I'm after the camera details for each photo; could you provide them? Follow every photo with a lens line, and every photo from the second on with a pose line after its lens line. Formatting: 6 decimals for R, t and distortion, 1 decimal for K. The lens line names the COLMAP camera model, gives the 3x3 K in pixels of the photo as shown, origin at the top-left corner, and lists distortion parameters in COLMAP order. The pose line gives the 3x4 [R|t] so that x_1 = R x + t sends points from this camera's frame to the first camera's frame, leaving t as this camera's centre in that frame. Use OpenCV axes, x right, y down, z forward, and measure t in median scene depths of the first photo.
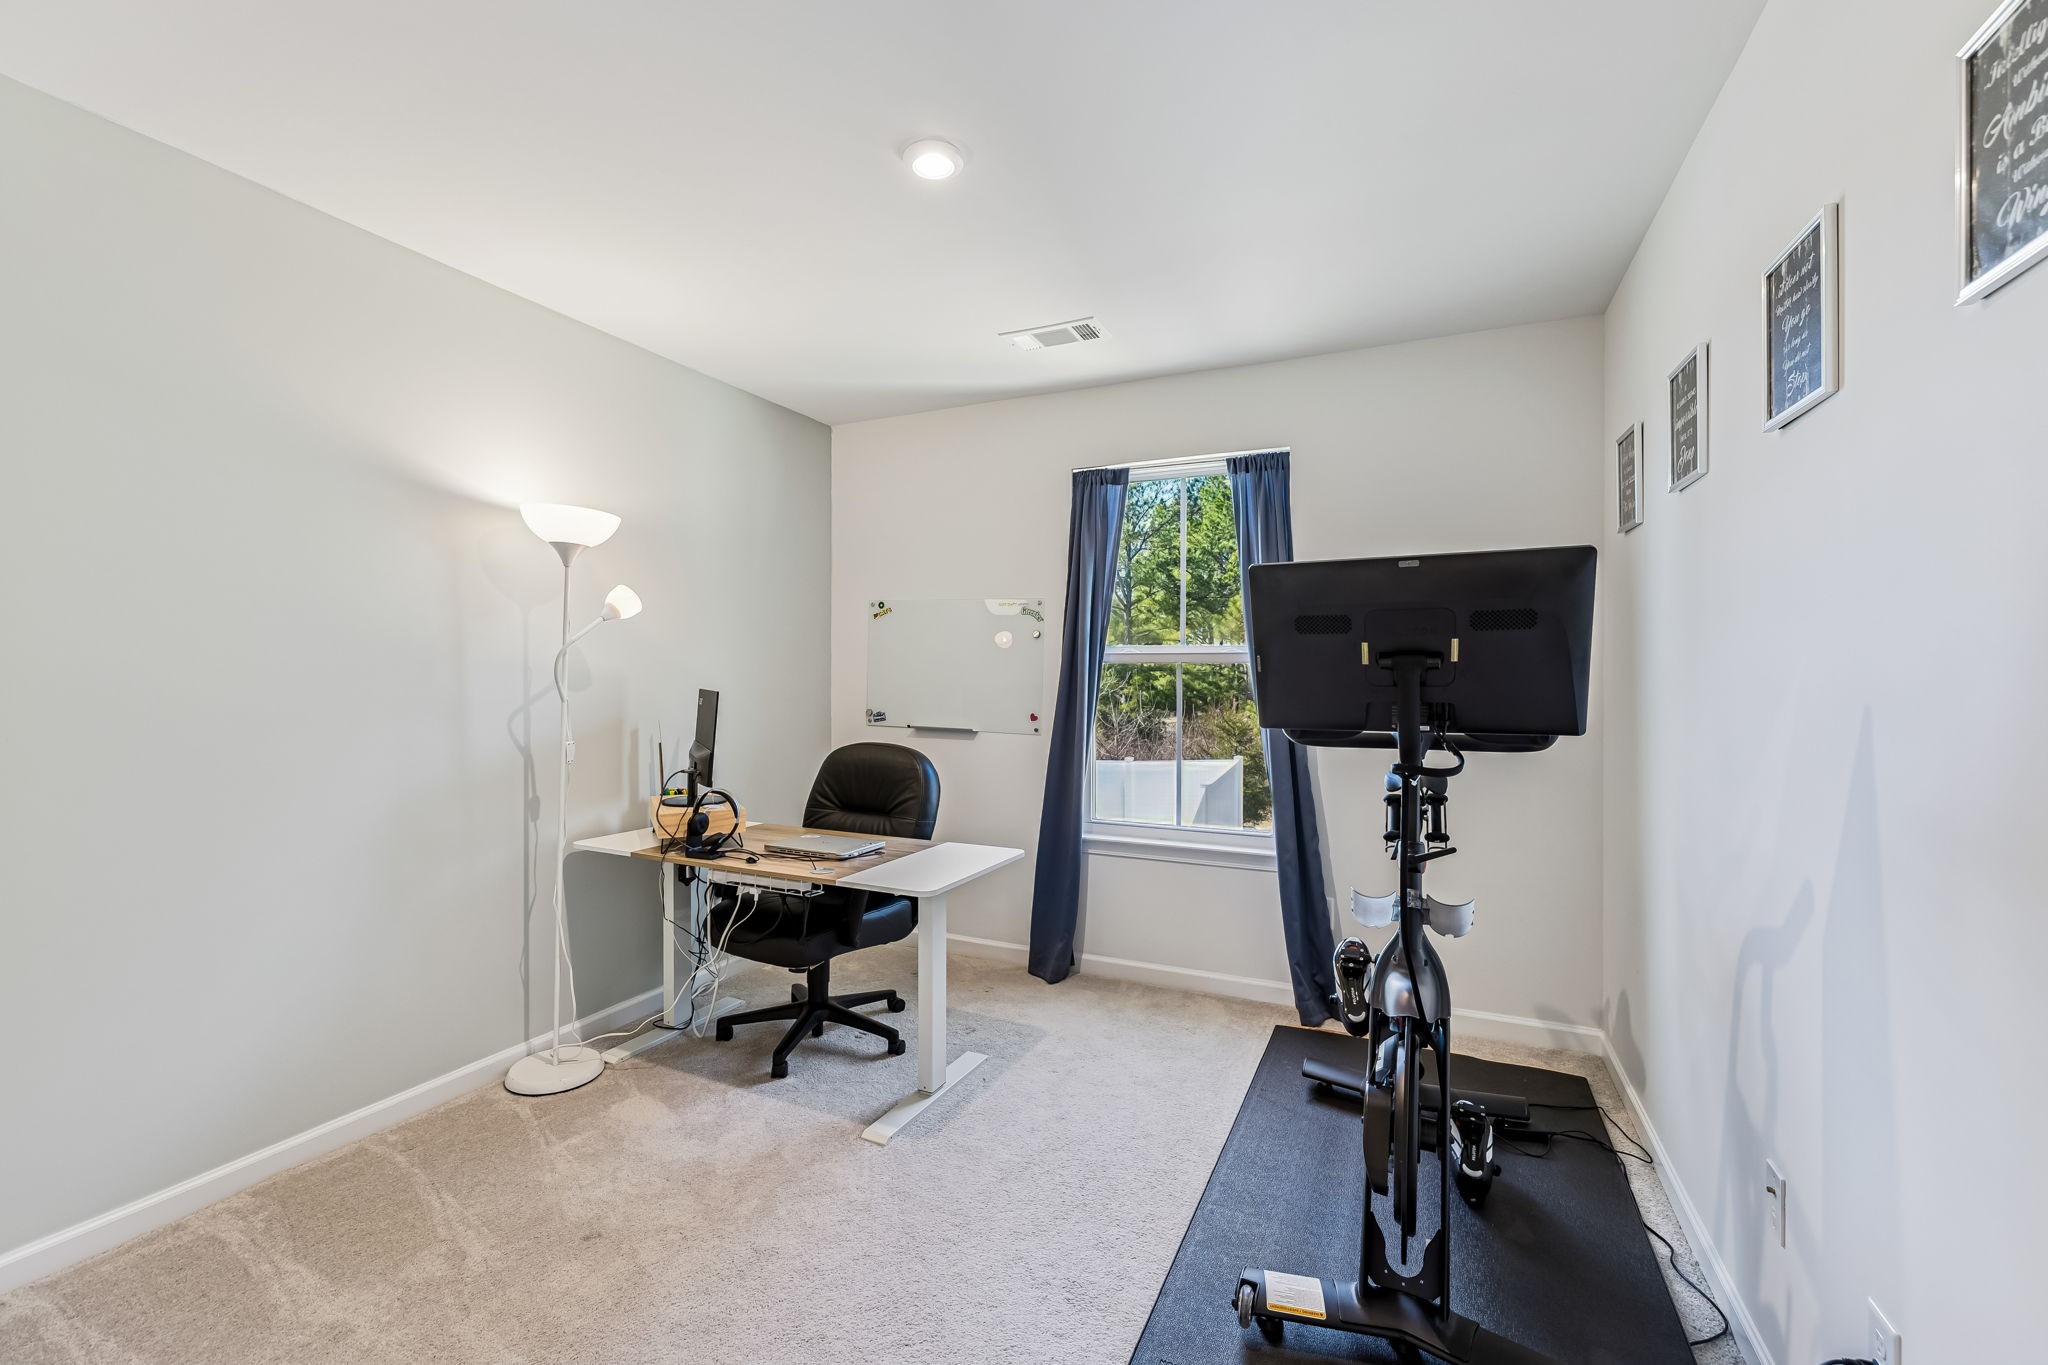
lens RADIAL K [[863.6, 0, 1020.2], [0, 863.6, 663.2], [0, 0, 1]] dist [0.000668, 0.000174]
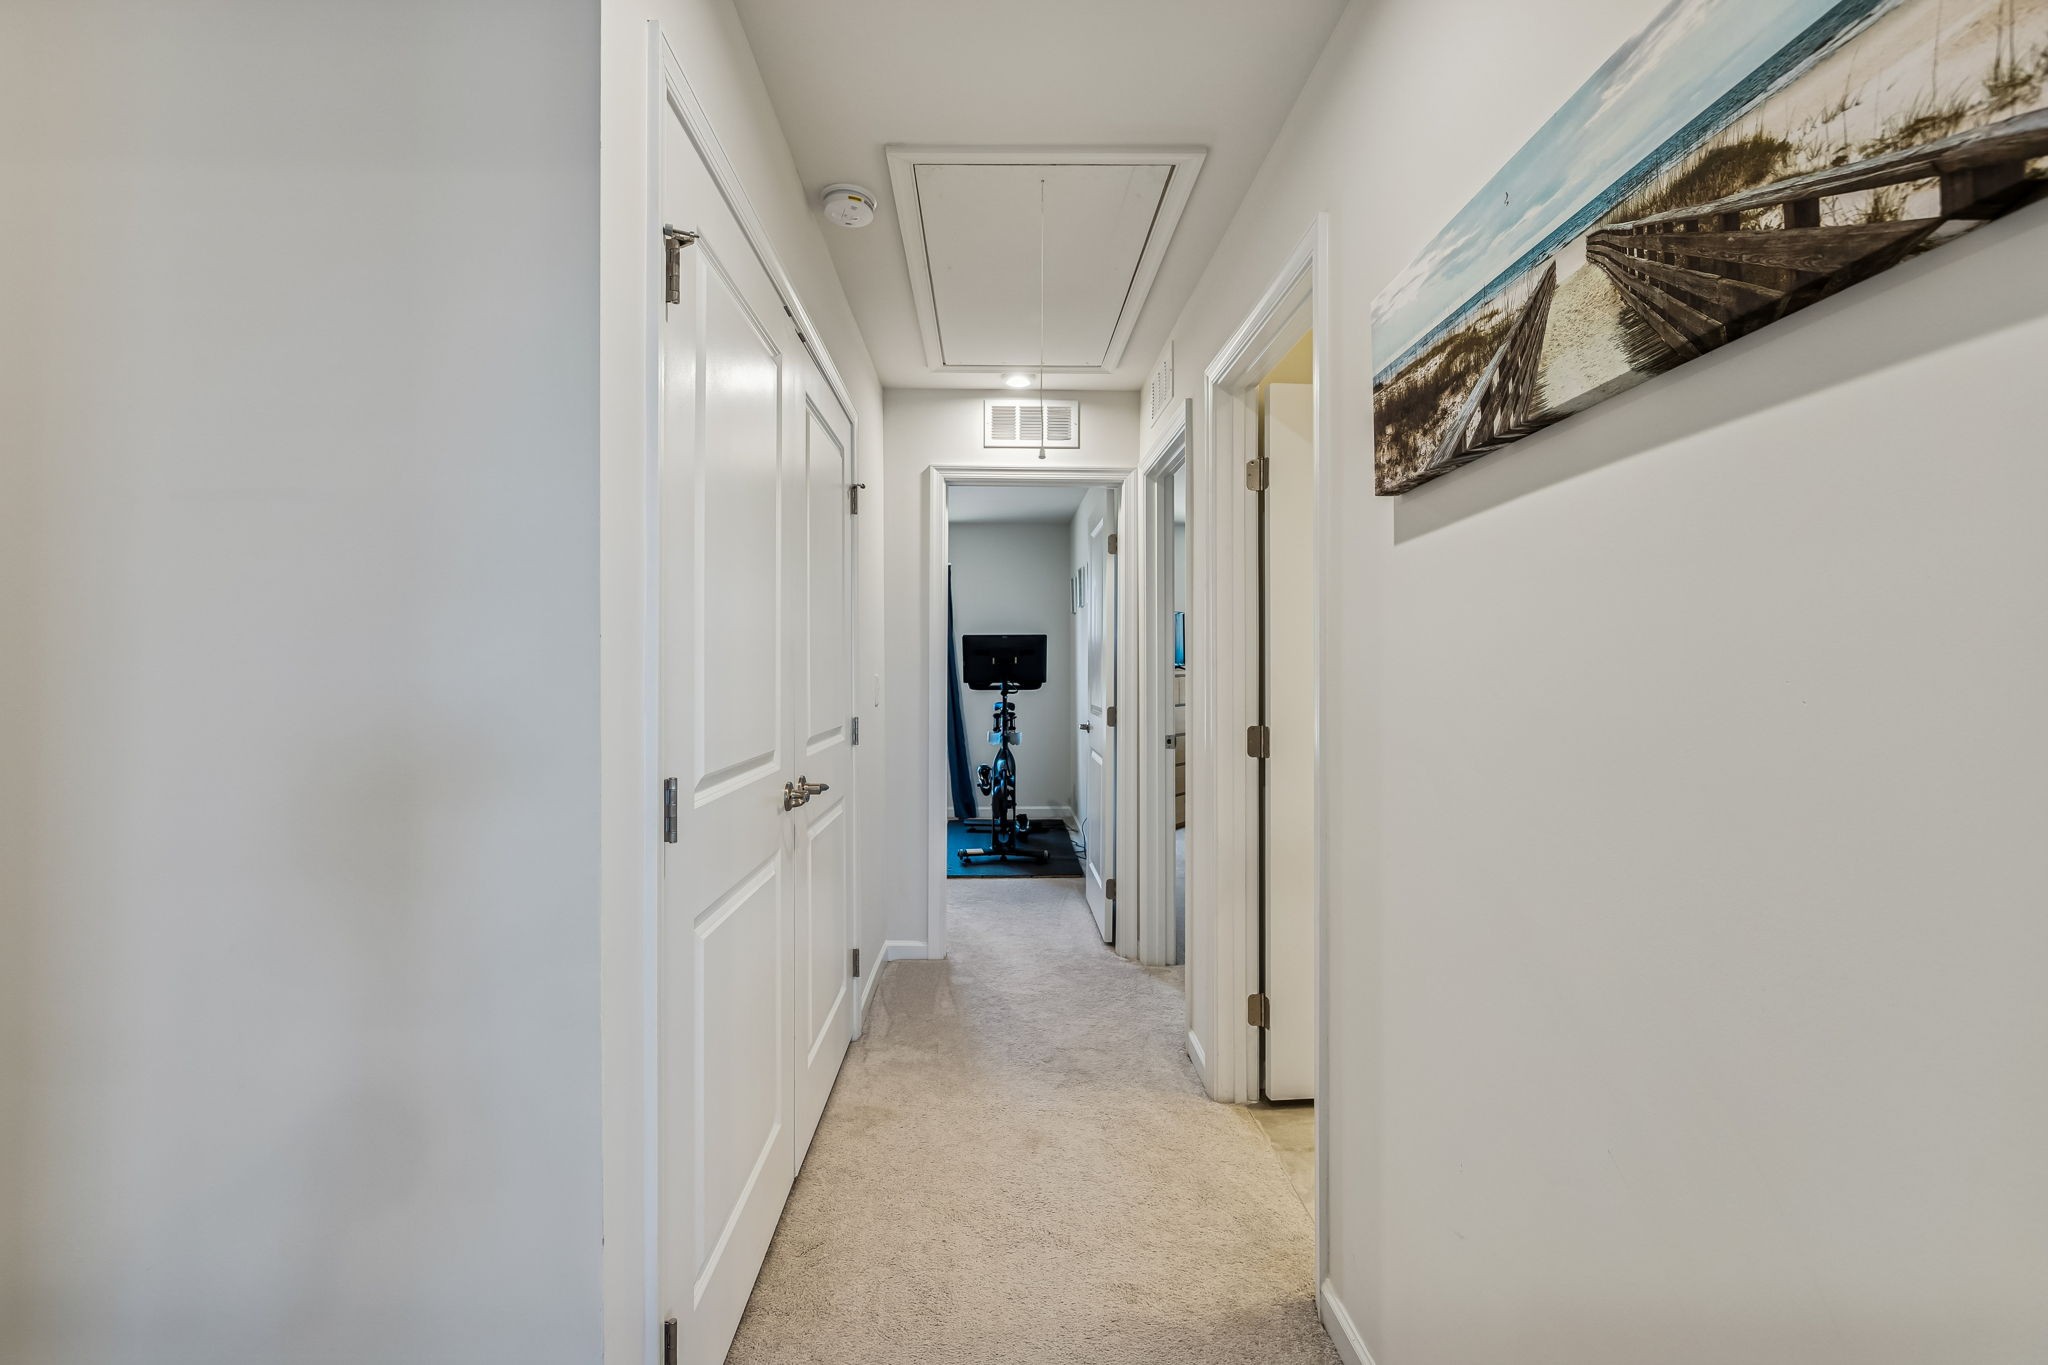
lens RADIAL K [[863.6, 0, 1020.2], [0, 863.6, 663.2], [0, 0, 1]] dist [0.000668, 0.000174]
pose [[0.894149, -0.005097, 0.447741, -0.830477], [0.002526, 0.999977, 0.006340, -0.016906], [-0.447763, -0.004538, 0.894141, -1.690512]]
